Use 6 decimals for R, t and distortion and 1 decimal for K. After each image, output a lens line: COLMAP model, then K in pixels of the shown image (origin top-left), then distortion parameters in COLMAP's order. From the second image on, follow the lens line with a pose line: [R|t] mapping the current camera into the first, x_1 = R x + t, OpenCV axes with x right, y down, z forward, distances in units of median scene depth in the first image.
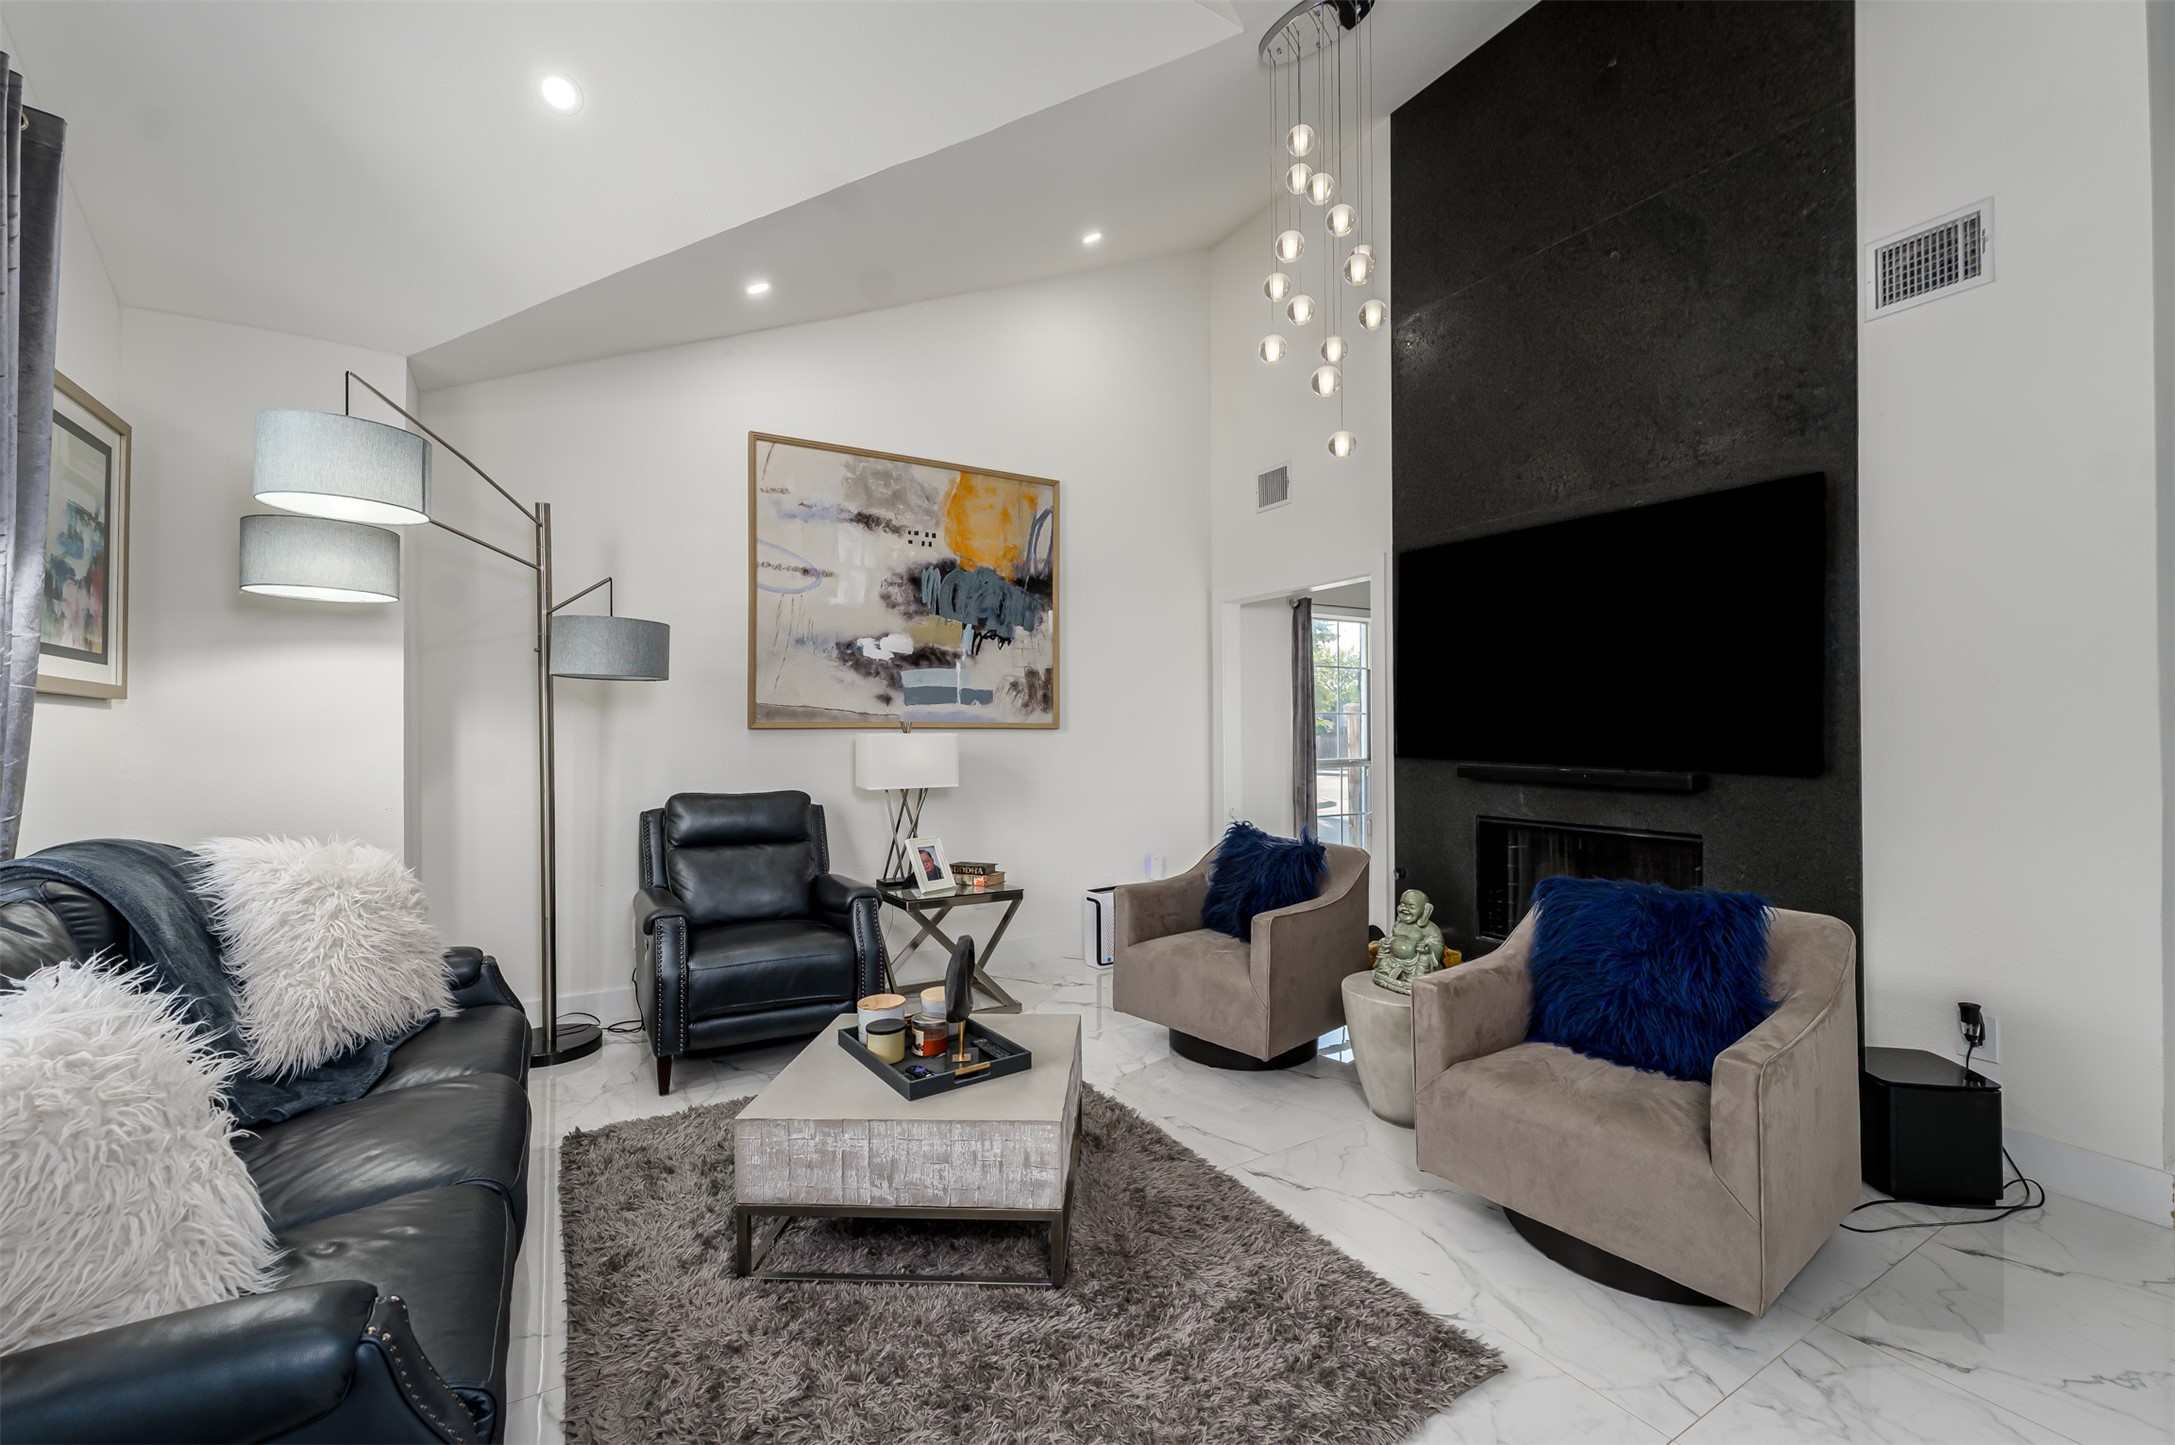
lens RADIAL K [[893.3, 0, 1085.1], [0, 893.3, 721.9], [0, 0, 1]] dist [-0.000508, -0.000008]
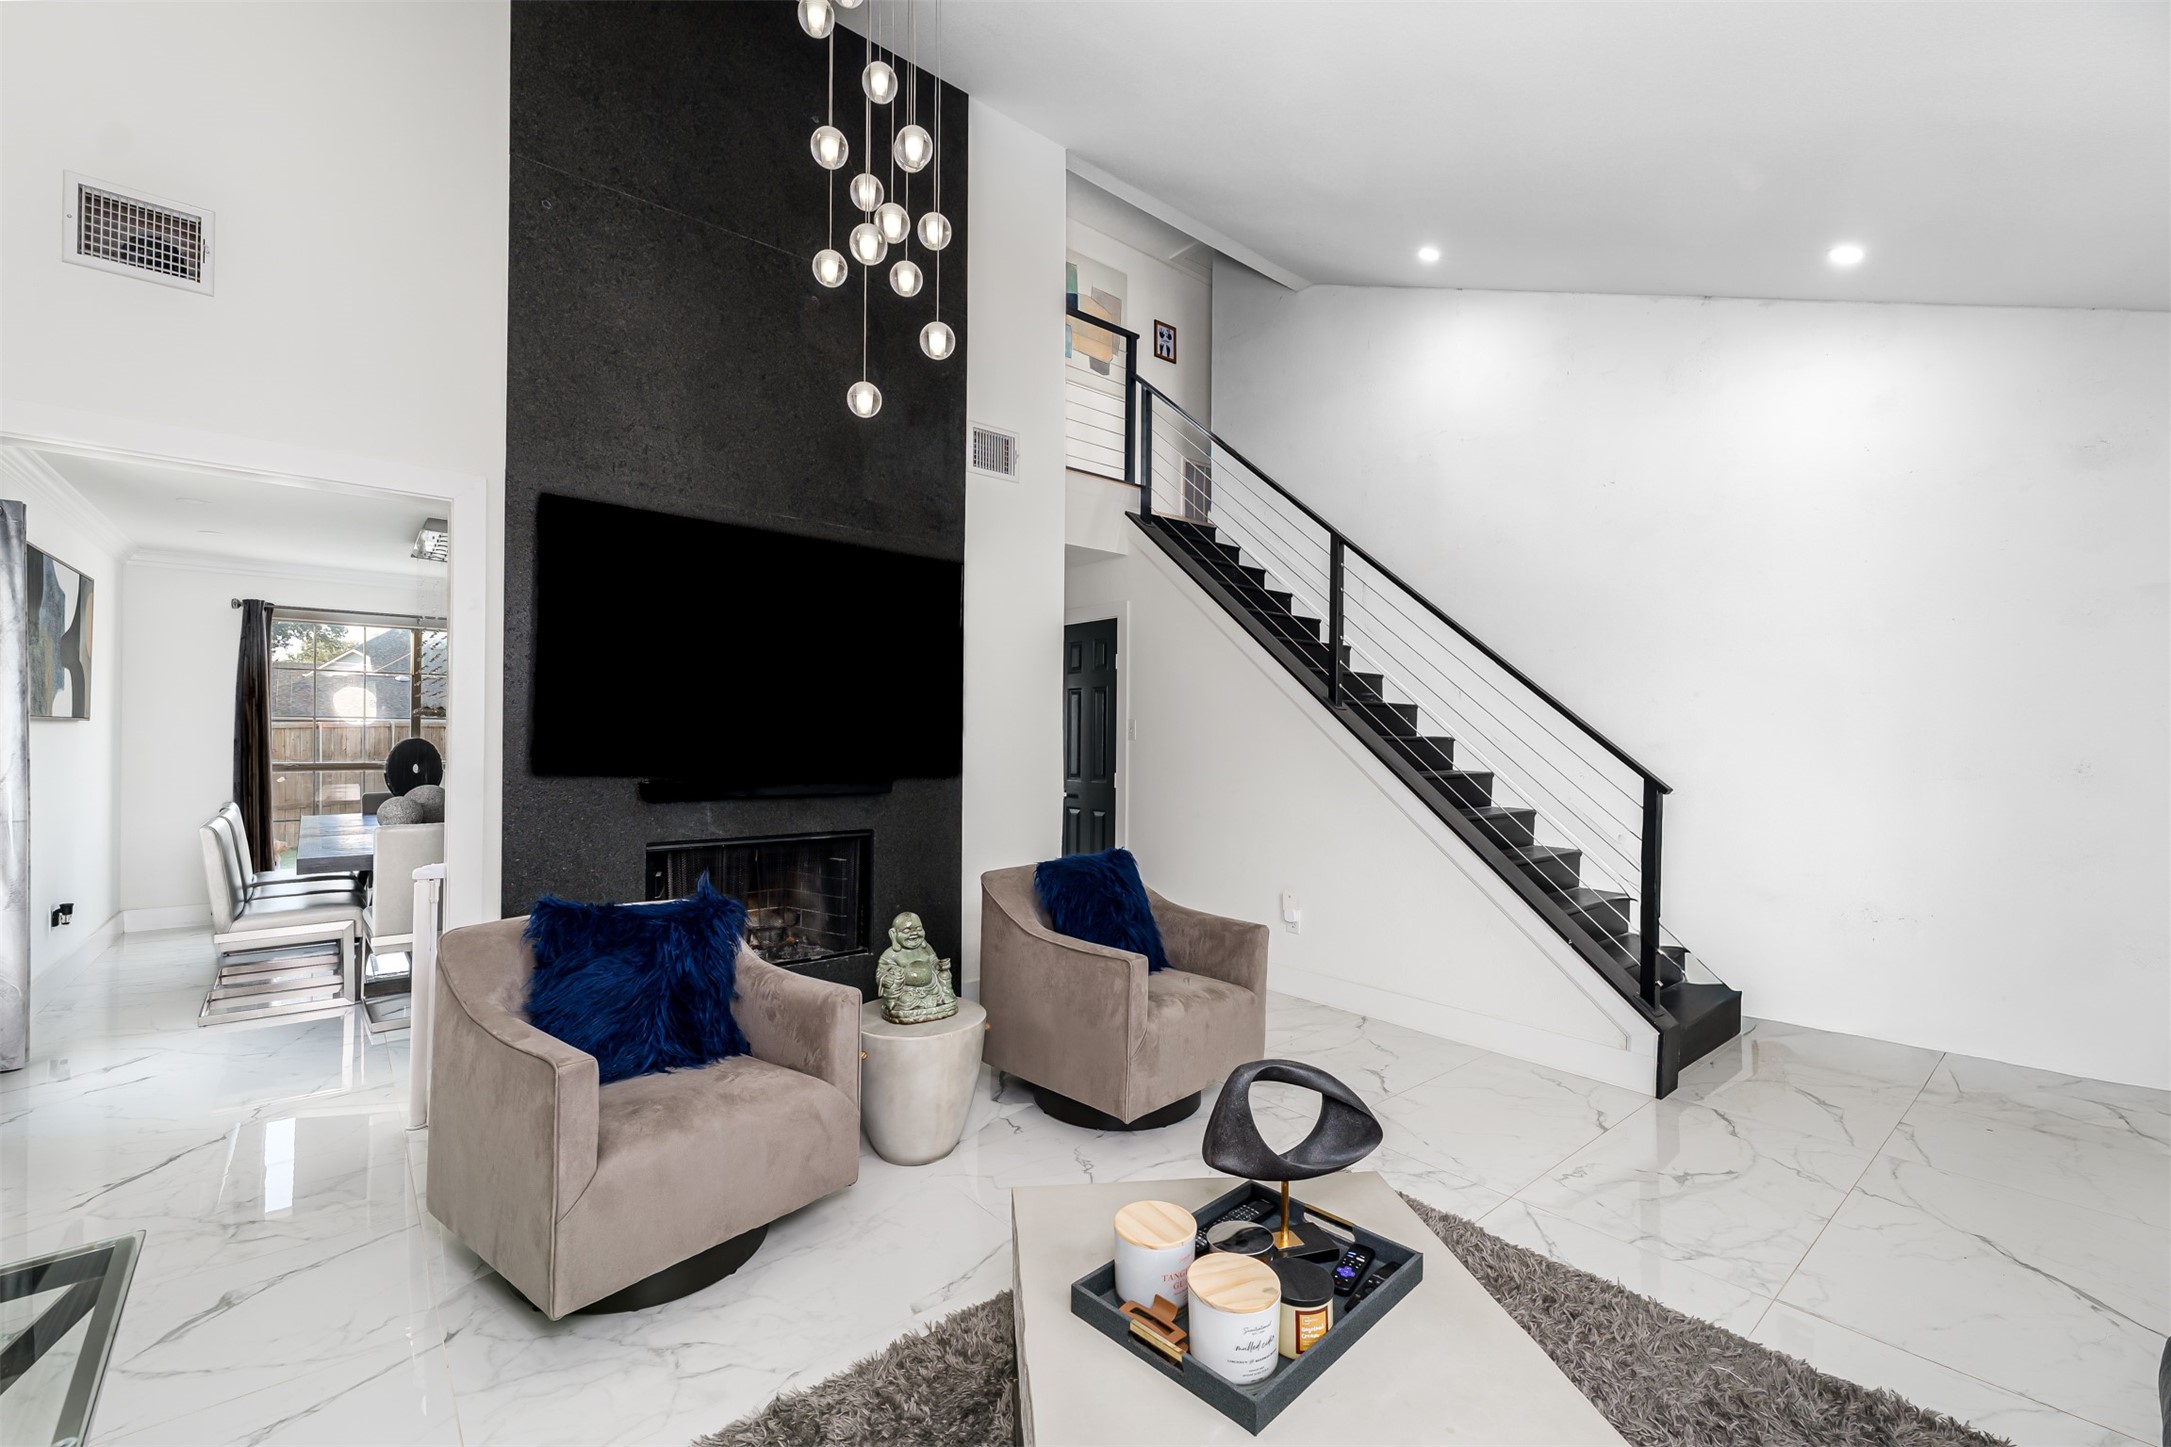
lens RADIAL K [[887.1, 0, 1083.5], [0, 887.1, 739.2], [0, 0, 1]] dist [0.003160, 0.000141]
pose [[-0.147016, 0.011844, 0.989063, -0.483031], [-0.014000, 0.999803, -0.014053, 0.015497], [-0.989035, -0.015913, -0.146821, 0.792815]]
